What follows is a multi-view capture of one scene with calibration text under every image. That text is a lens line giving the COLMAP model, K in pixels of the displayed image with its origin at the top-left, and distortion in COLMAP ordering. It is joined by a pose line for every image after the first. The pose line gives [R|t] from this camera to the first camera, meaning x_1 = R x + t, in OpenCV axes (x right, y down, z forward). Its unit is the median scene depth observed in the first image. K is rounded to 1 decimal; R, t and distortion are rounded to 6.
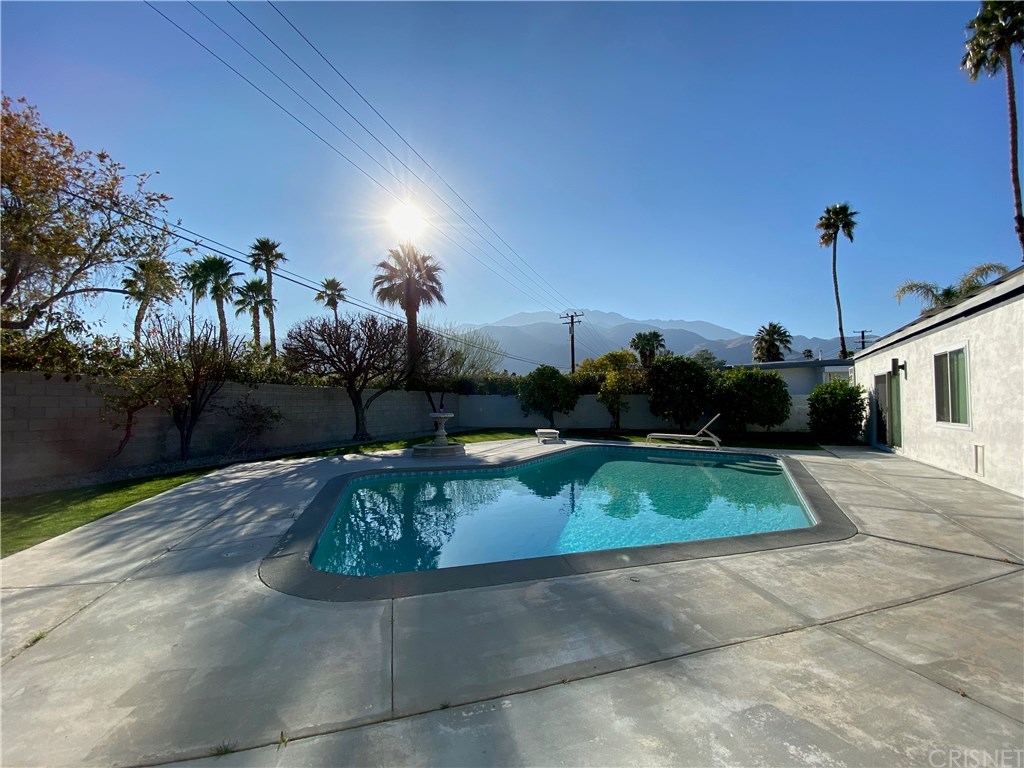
lens RADIAL K [[410.4, 0, 512.0], [0, 410.4, 384.0], [0, 0, 1]] dist [0.033362, -0.024034]
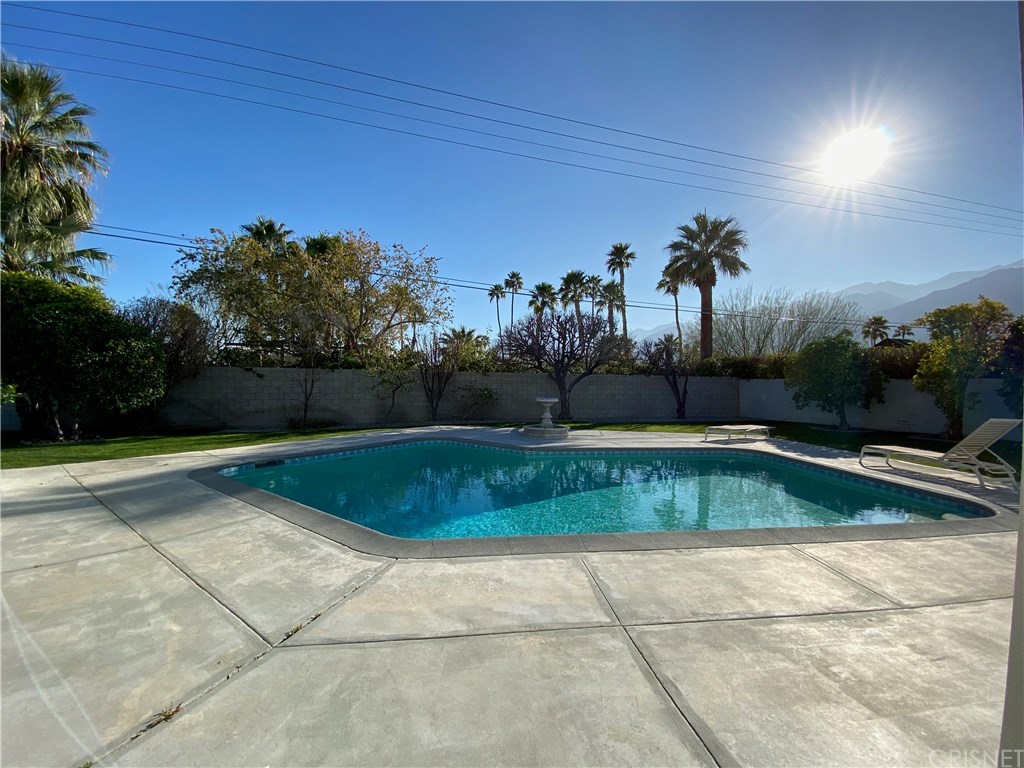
lens RADIAL K [[410.4, 0, 512.0], [0, 410.4, 384.0], [0, 0, 1]] dist [0.033362, -0.024034]
pose [[0.587630, 0.007326, -0.809096, 0.545596], [0.025383, 0.999300, 0.027483, 0.000882], [0.808731, -0.036687, 0.587033, 0.243627]]
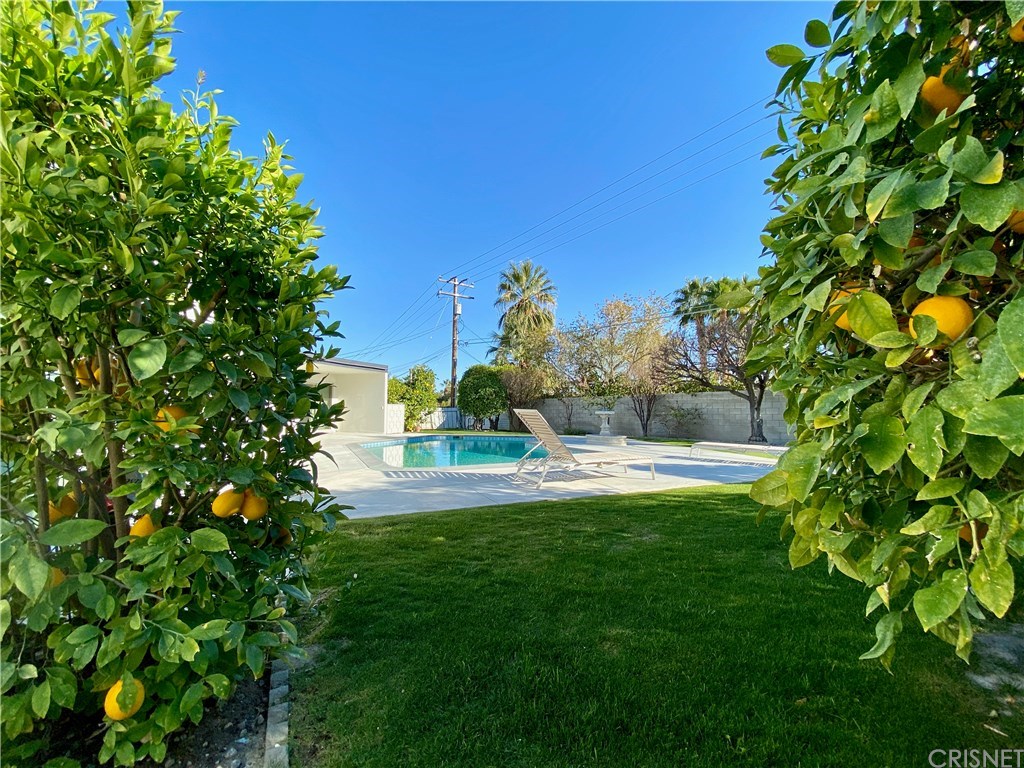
lens RADIAL K [[412.3, 0, 511.5], [0, 412.3, 387.1], [0, 0, 1]] dist [0.016154, -0.019957]
pose [[-0.584568, -0.059115, -0.809189, 0.879845], [0.030898, 0.994997, -0.095010, 0.091556], [0.810756, -0.080542, -0.579816, 1.264167]]
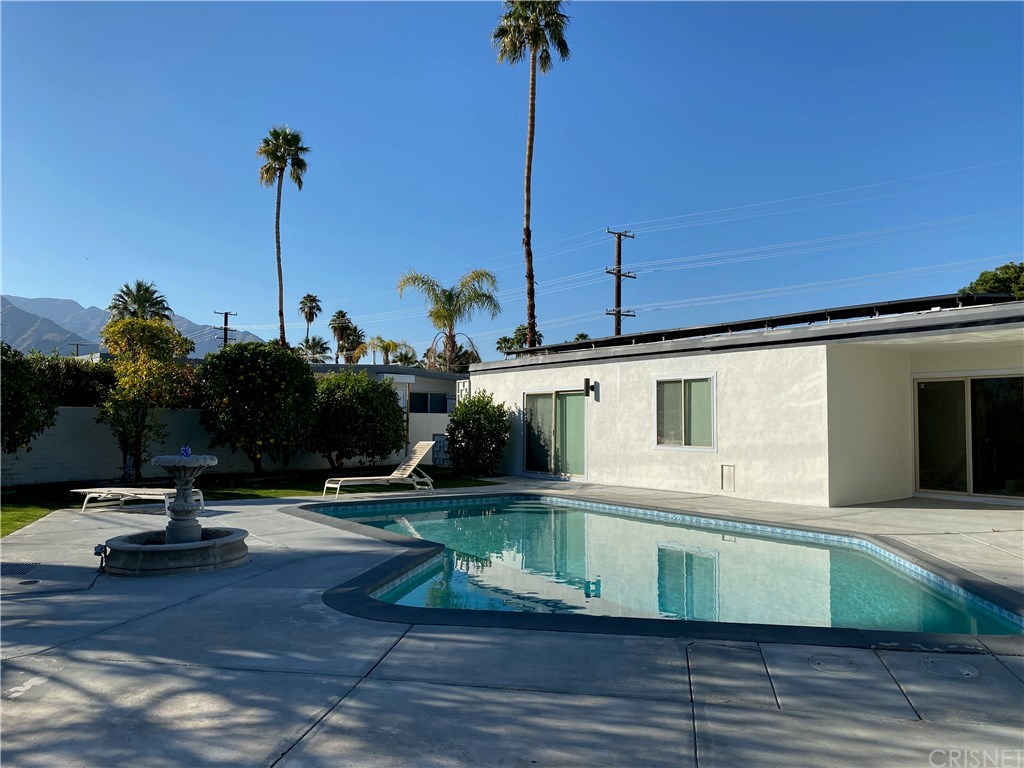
lens RADIAL K [[775.8, 0, 512.0], [0, 775.8, 384.0], [0, 0, 1]] dist [0.102437, -0.140667]
pose [[0.447241, 0.044888, 0.893286, -0.583803], [-0.044190, 0.998629, -0.028057, 0.006382], [-0.893321, -0.026926, 0.448612, 0.298891]]
